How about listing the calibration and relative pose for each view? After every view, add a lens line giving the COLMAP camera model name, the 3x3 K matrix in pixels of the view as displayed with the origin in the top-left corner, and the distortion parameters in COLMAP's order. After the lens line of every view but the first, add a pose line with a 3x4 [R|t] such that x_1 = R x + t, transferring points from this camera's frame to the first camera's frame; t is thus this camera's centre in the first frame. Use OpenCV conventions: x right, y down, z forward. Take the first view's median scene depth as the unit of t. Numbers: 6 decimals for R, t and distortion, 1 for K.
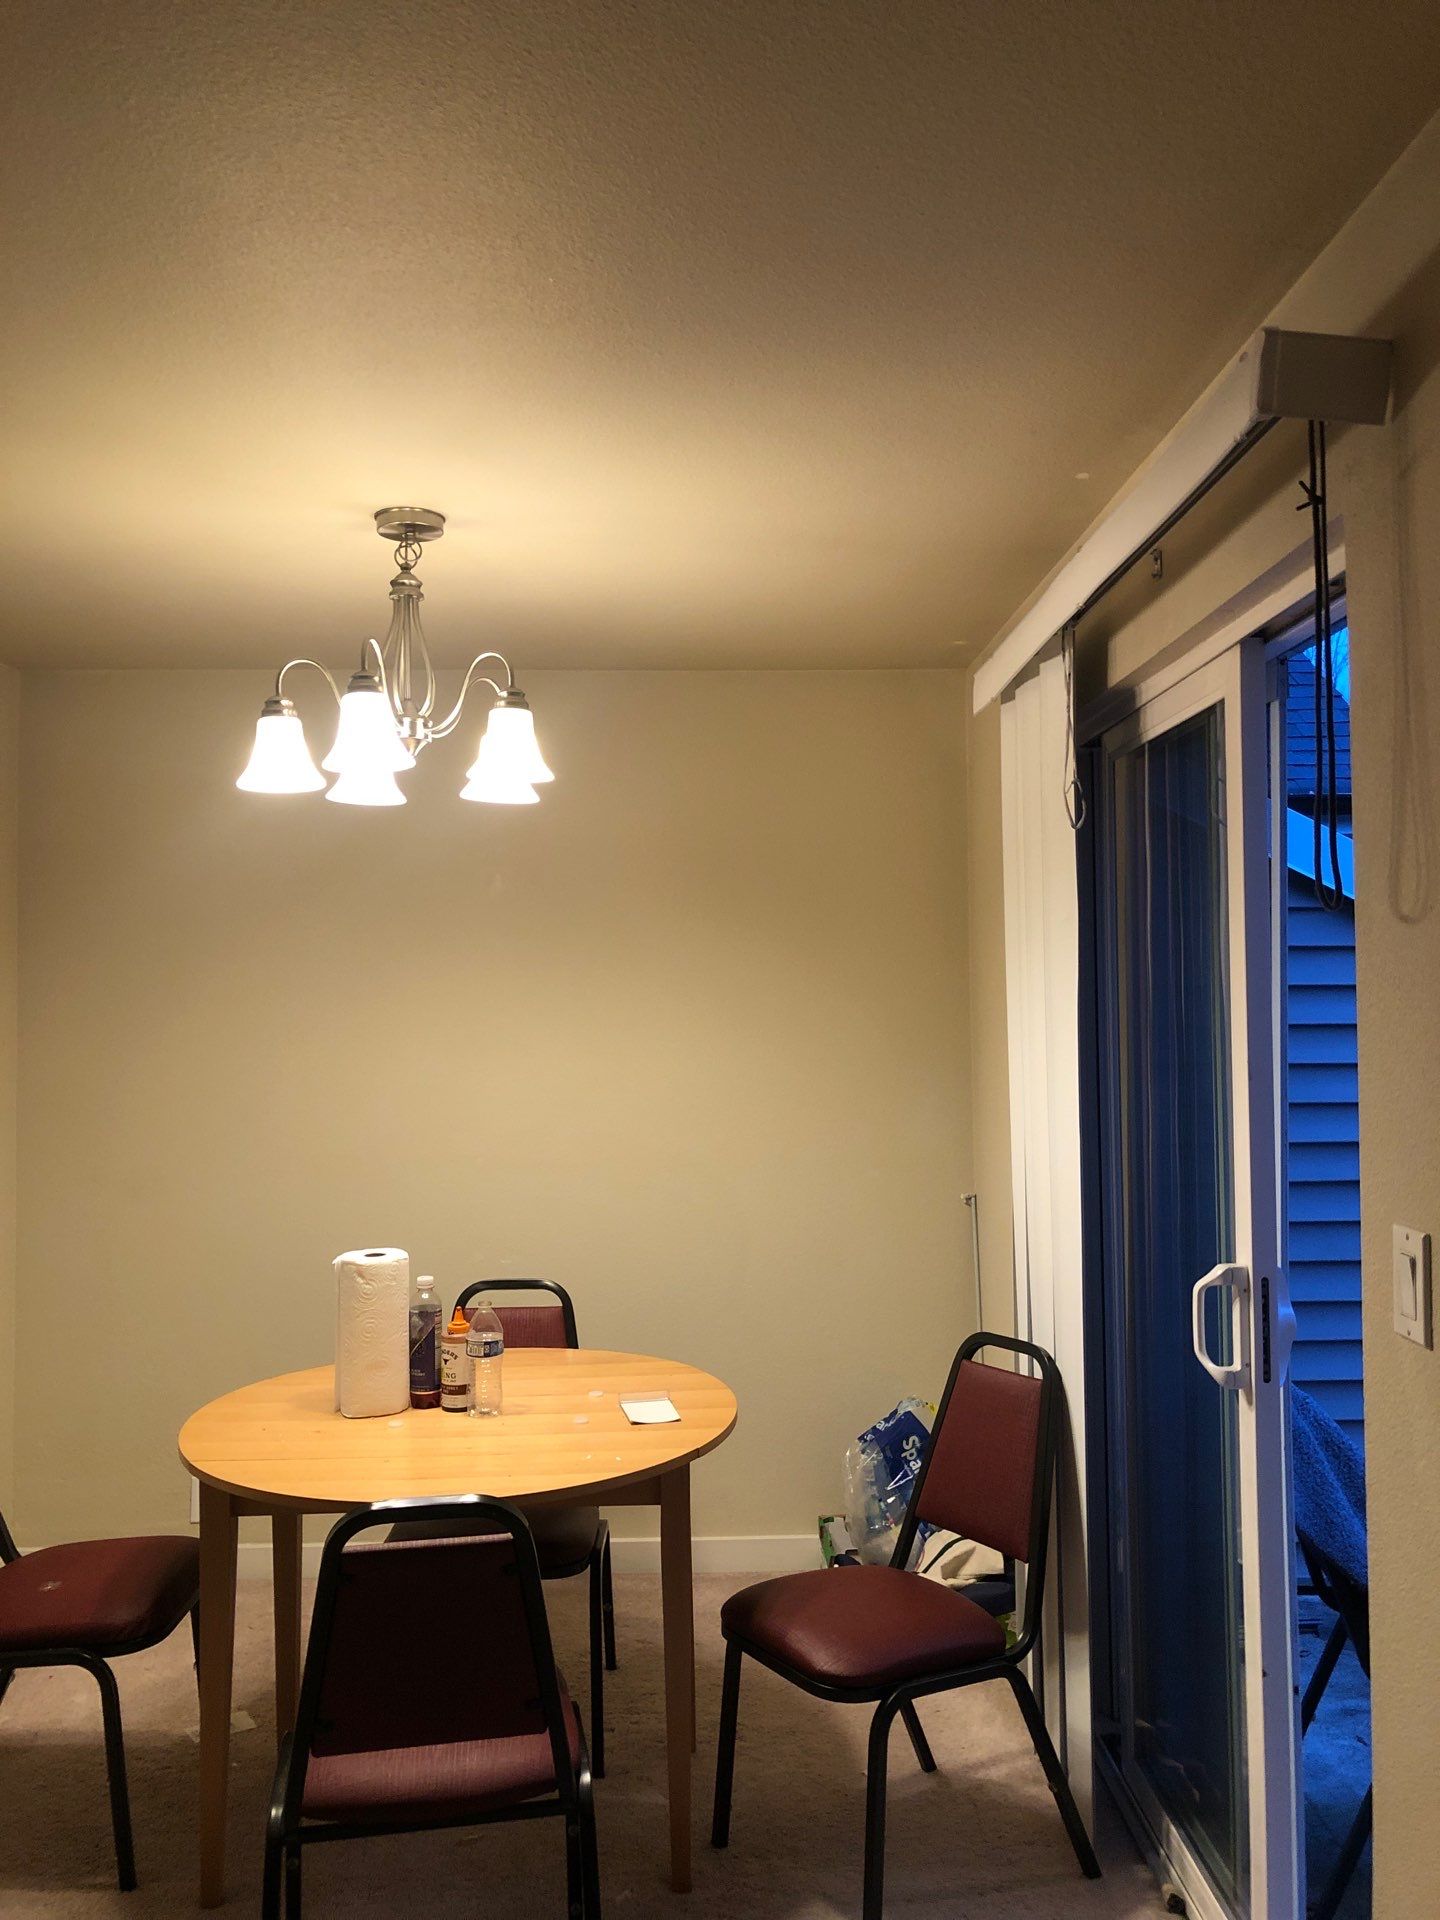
lens RADIAL K [[1513.1, 0, 720.0], [0, 1513.1, 960.0], [0, 0, 1]] dist [0.016673, -0.000386]
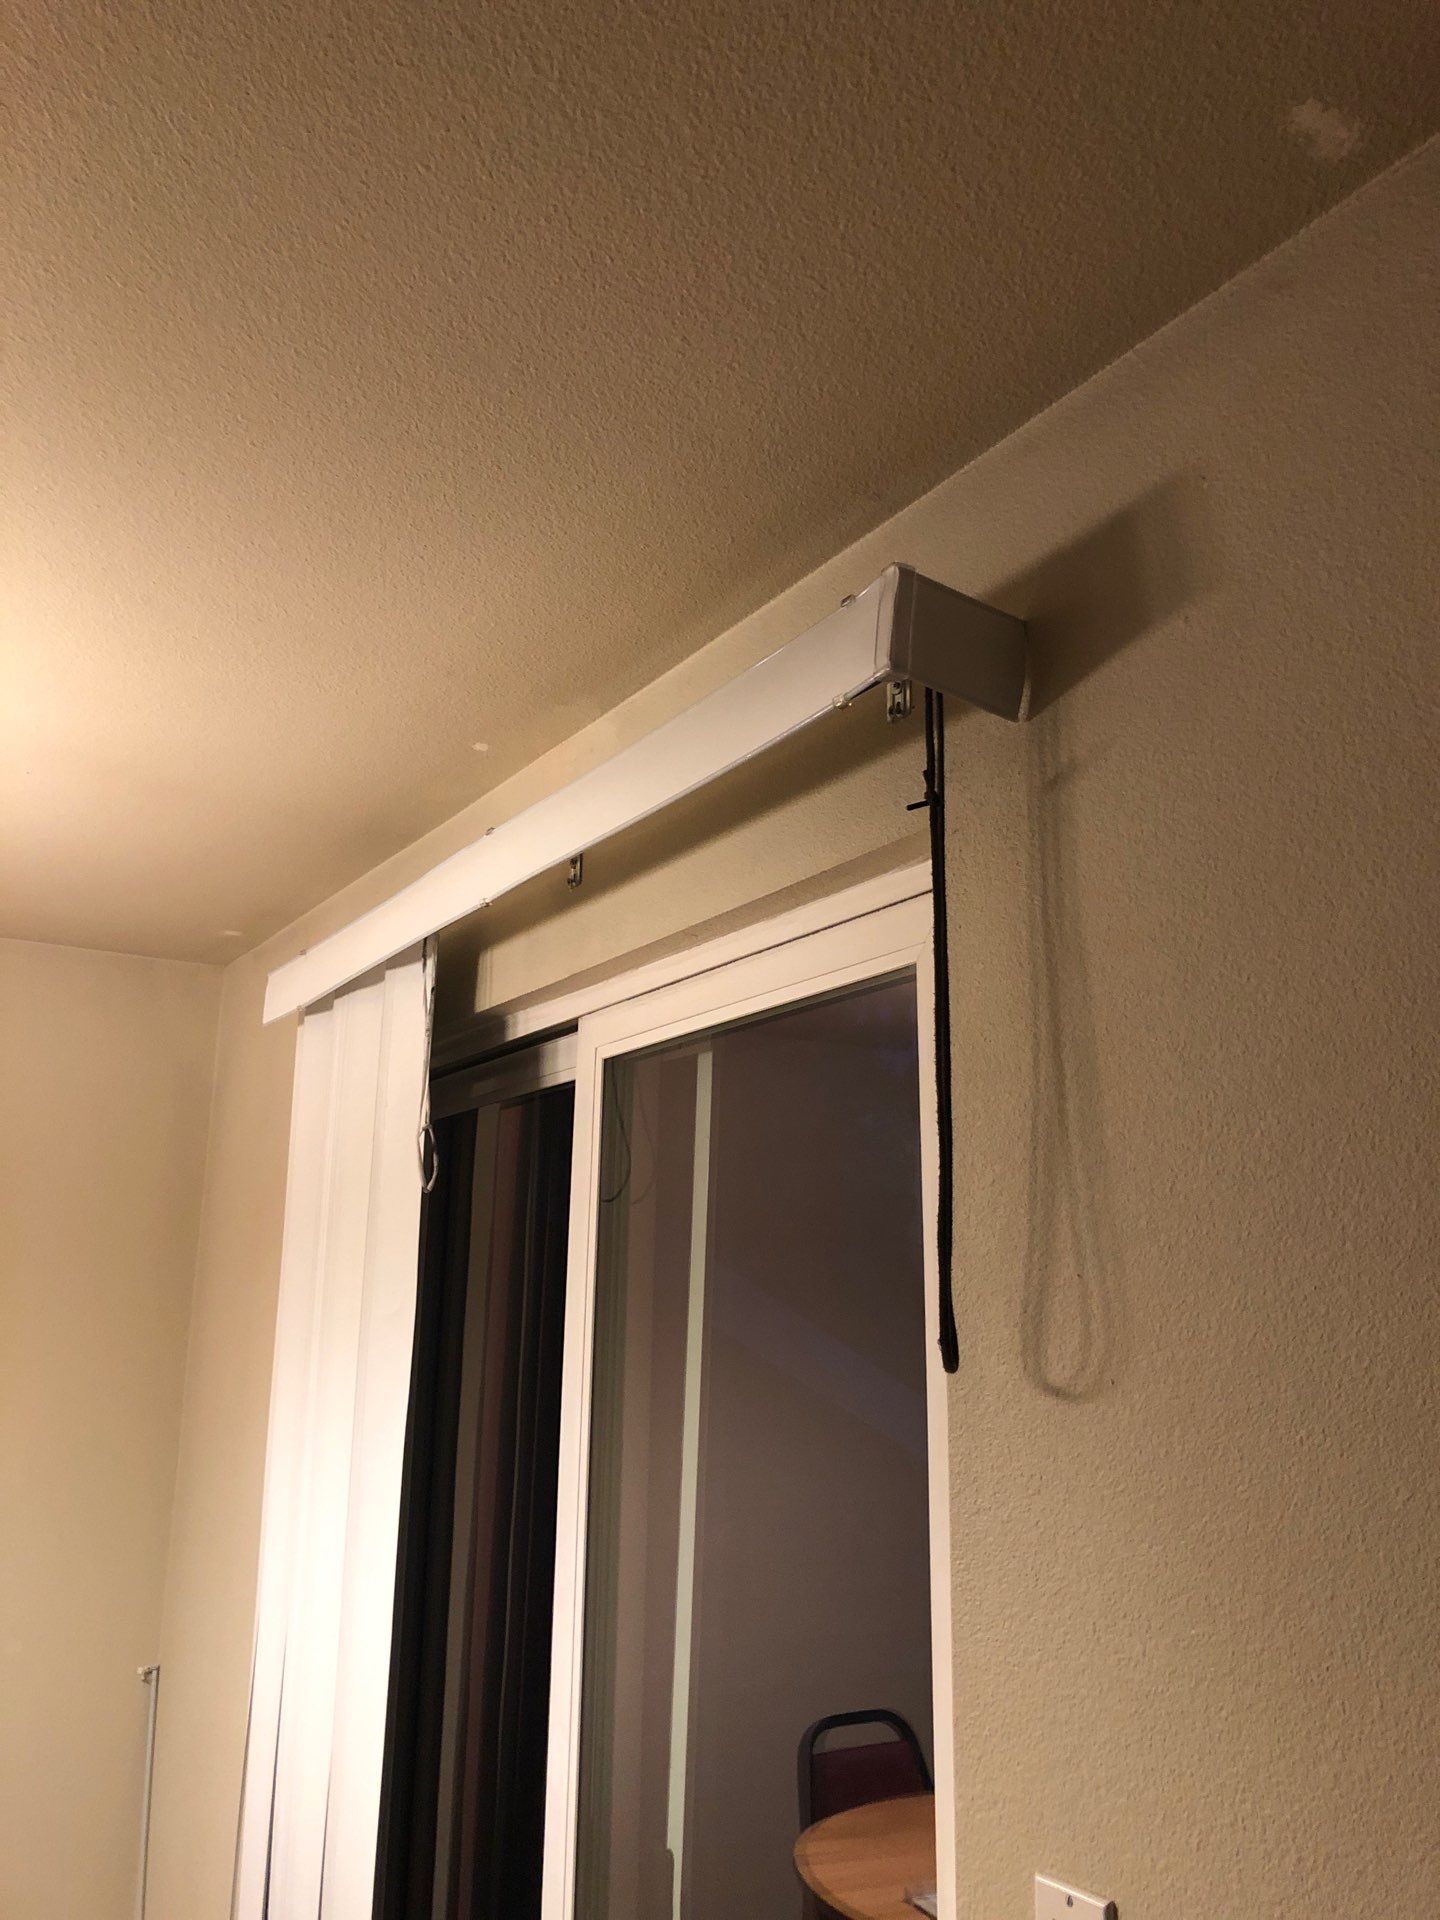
lens RADIAL K [[1513.1, 0, 720.0], [0, 1513.1, 960.0], [0, 0, 1]] dist [0.016673, -0.000386]
pose [[0.849086, 0.143570, 0.508371, -0.061425], [-0.031687, 0.974468, -0.222278, -0.058126], [-0.527304, 0.172624, 0.831956, 0.448098]]
